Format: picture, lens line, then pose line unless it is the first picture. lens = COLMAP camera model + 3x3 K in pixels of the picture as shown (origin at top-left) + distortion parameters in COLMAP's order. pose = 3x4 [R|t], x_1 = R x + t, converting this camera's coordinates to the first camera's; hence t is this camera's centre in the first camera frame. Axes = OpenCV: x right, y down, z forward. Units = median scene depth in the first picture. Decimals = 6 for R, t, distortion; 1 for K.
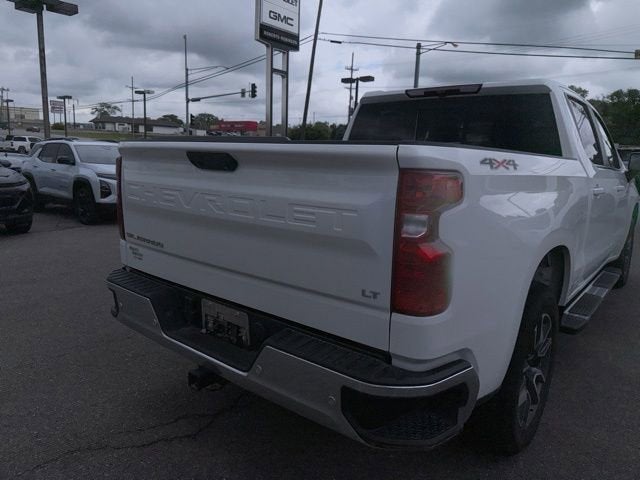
lens RADIAL K [[457.2, 0, 326.4], [0, 457.2, 233.6], [0, 0, 1]] dist [0.035054, -0.042268]
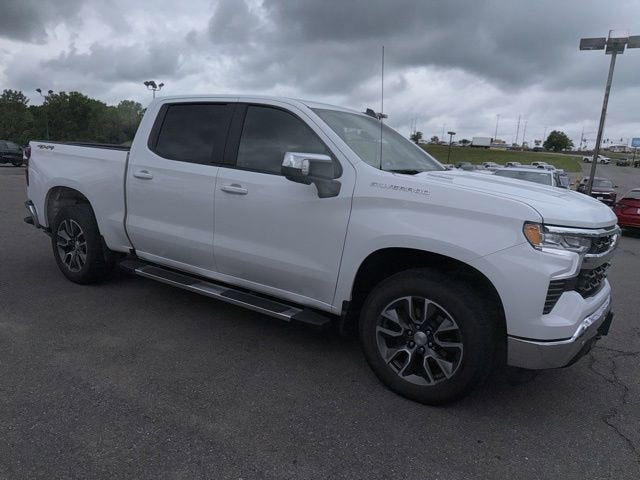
lens RADIAL K [[457.2, 0, 325.8], [0, 457.2, 252.6], [0, 0, 1]] dist [0.035054, -0.042268]
pose [[0.105130, 0.181677, -0.977722, 1.933126], [-0.230186, 0.960916, 0.153803, -0.200230], [0.967451, 0.208889, 0.142840, 1.336308]]
